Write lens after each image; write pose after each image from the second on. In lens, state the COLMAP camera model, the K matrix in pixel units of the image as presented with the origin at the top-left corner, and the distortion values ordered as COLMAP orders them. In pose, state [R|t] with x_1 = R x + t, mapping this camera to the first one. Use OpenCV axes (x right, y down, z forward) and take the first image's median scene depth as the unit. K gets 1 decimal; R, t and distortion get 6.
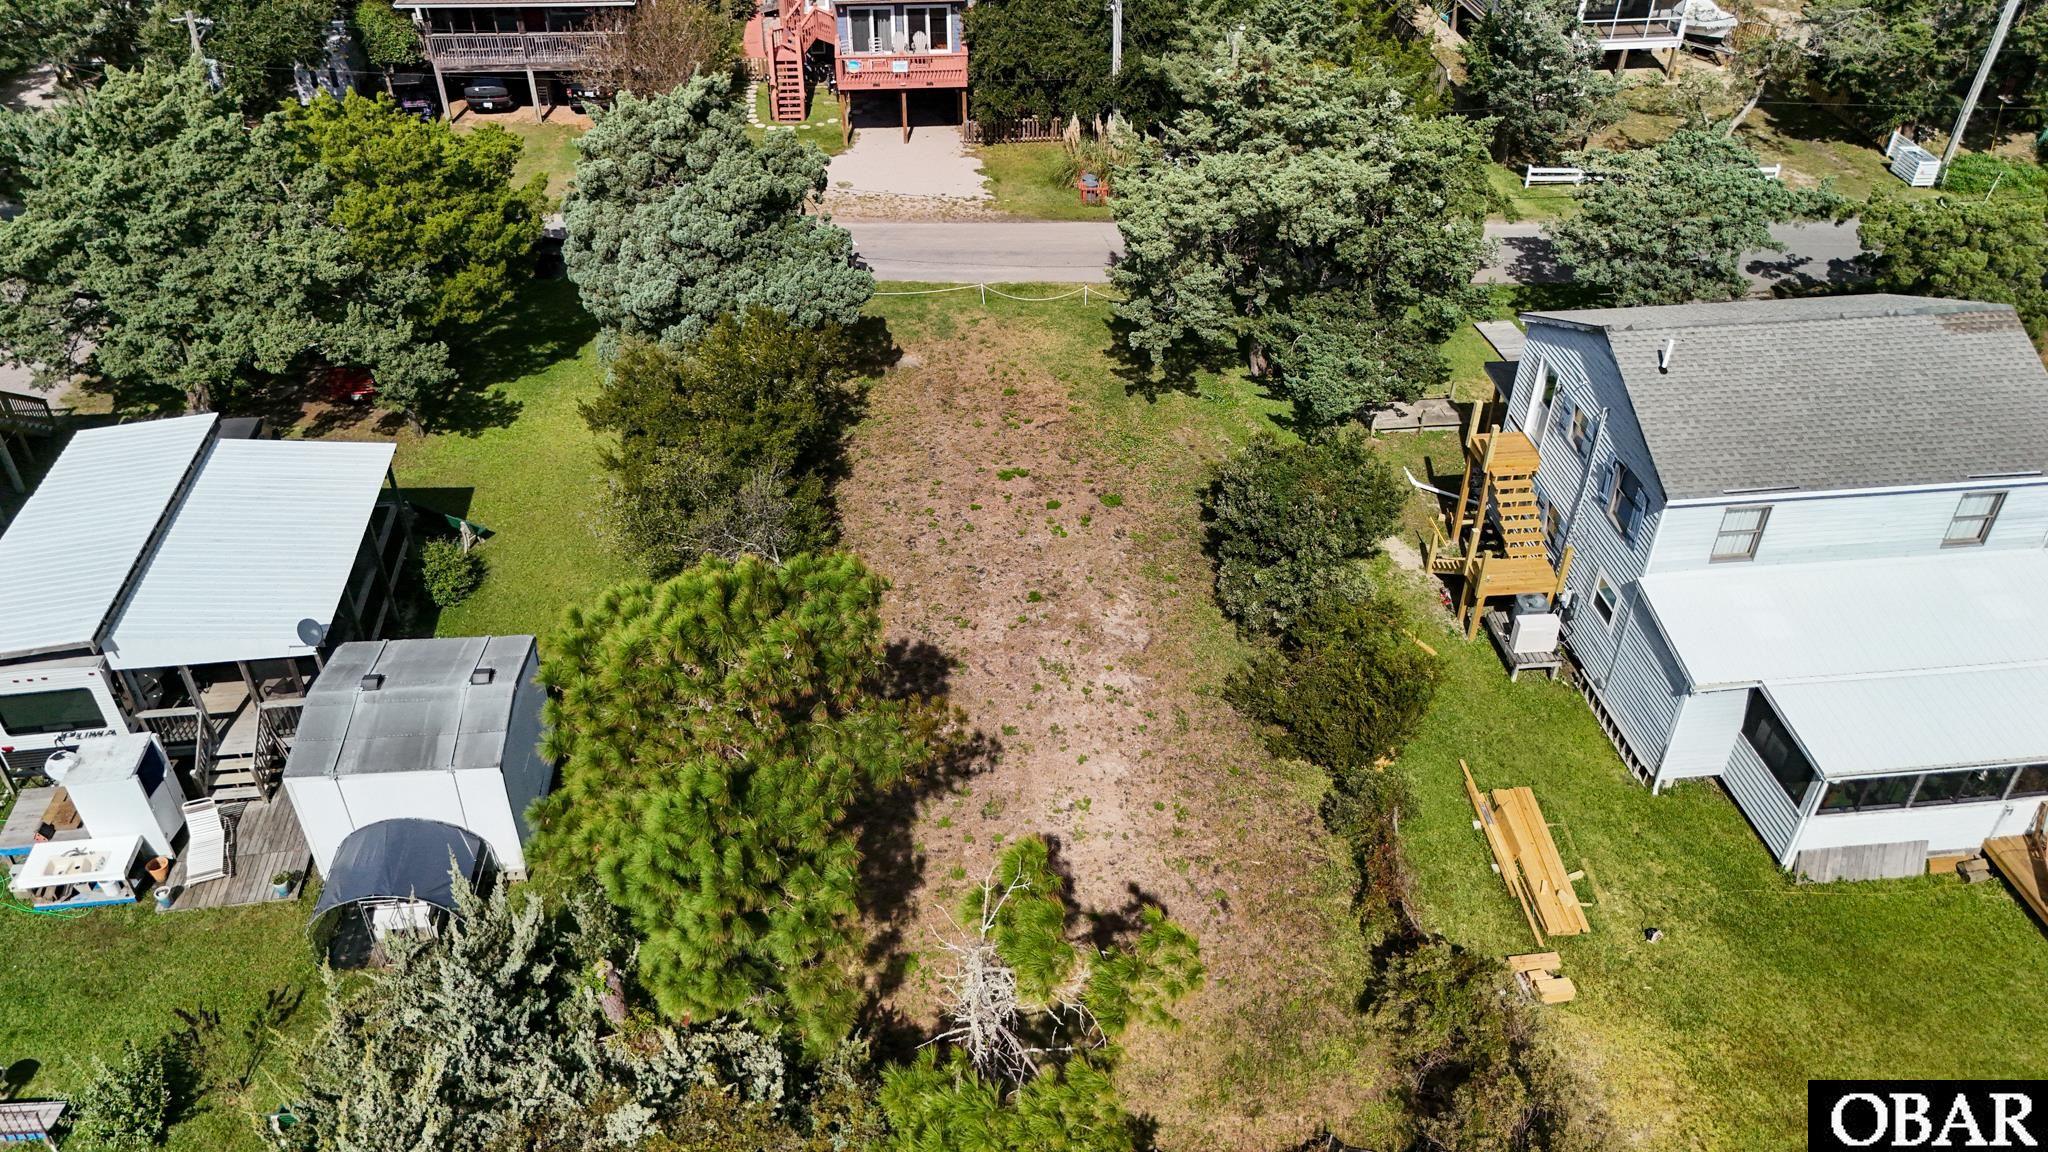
lens RADIAL K [[1497.1, 0, 1027.2], [0, 1497.1, 593.0], [0, 0, 1]] dist [0.067238, -0.069976]
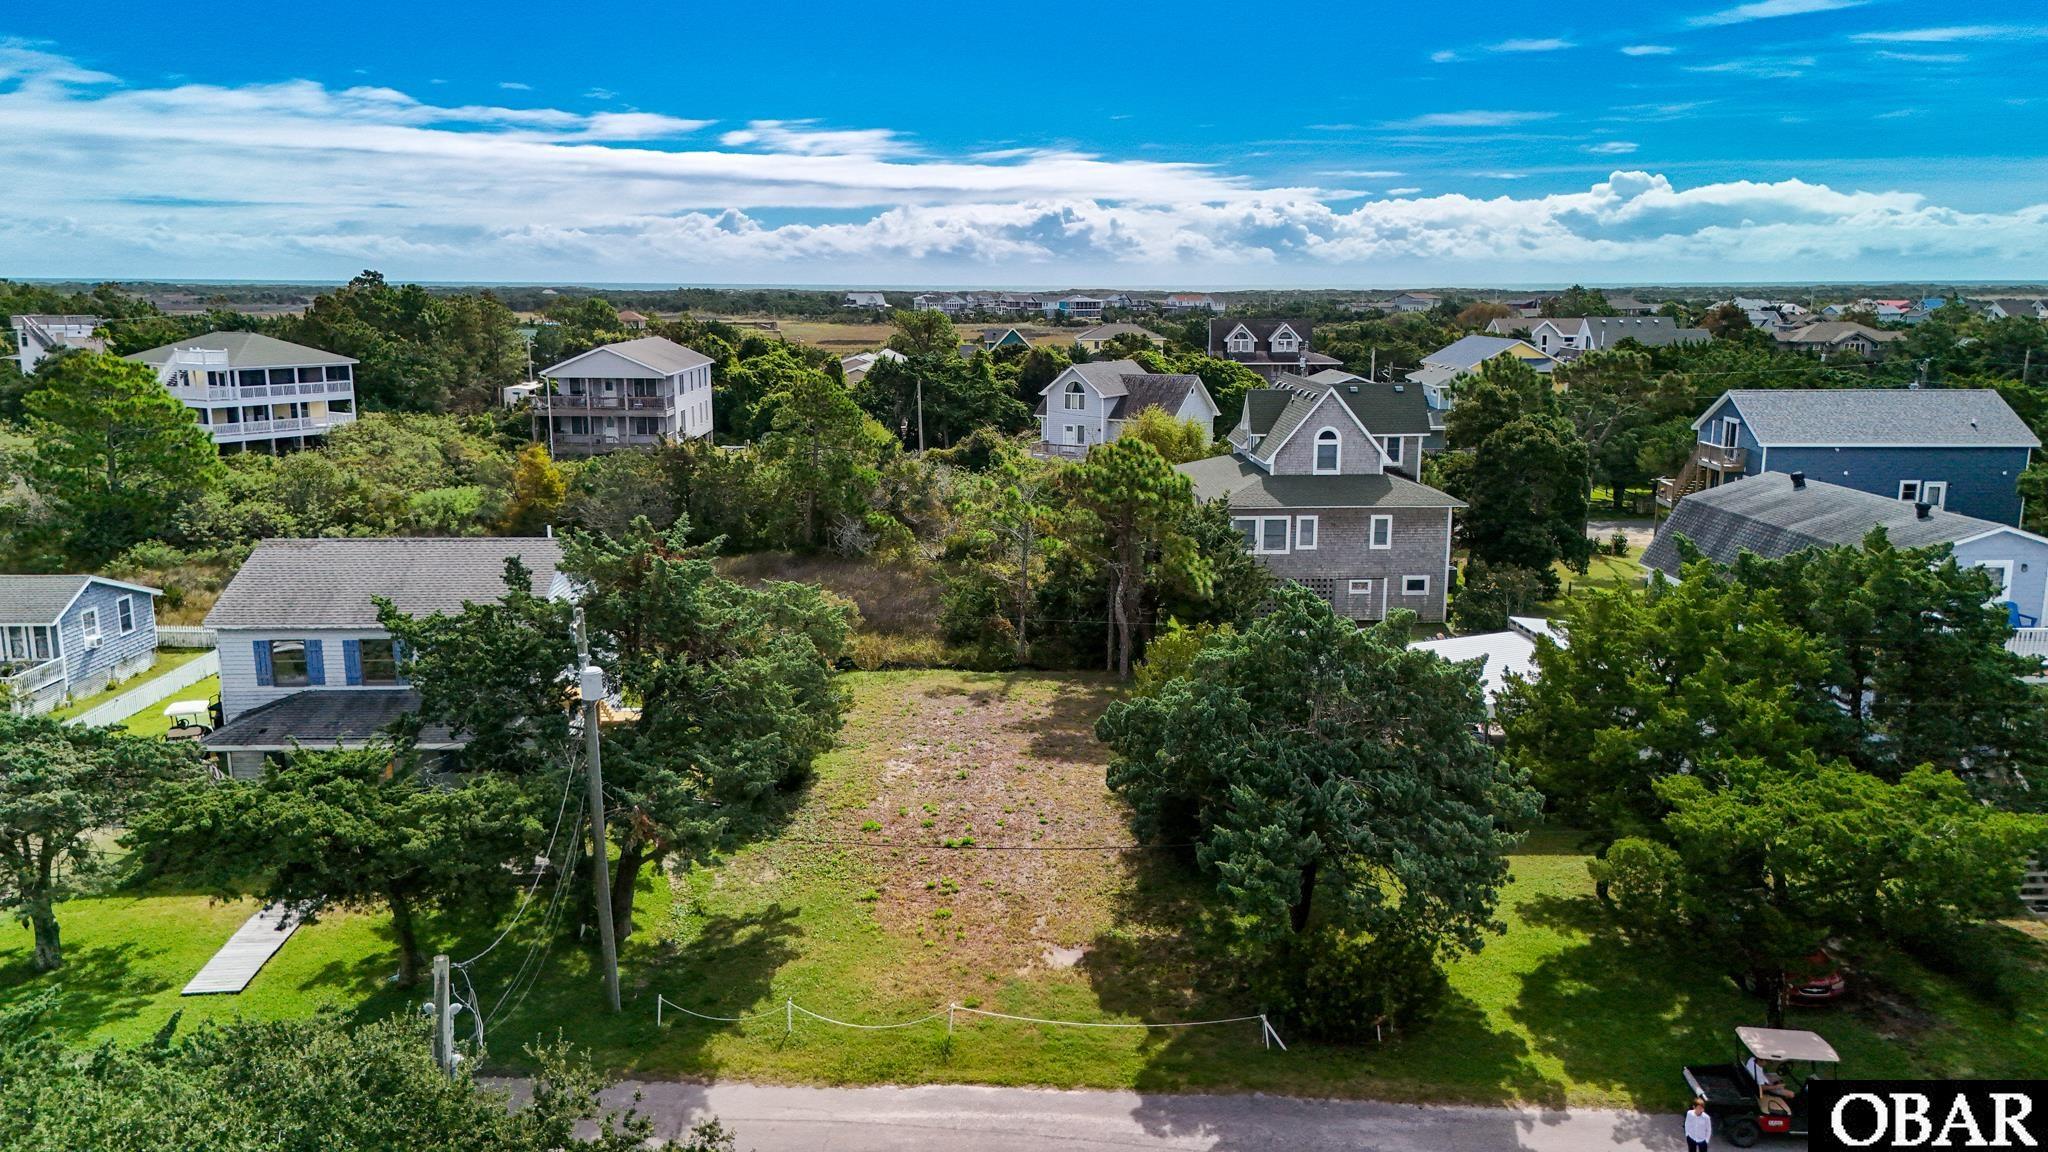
lens RADIAL K [[1497.1, 0, 1022.2], [0, 1497.1, 578.9], [0, 0, 1]] dist [0.067238, -0.069976]
pose [[-0.996868, -0.019954, 0.076524, -0.124913], [0.043683, 0.667691, 0.743156, -0.959921], [-0.065923, 0.744171, -0.664728, 1.553412]]
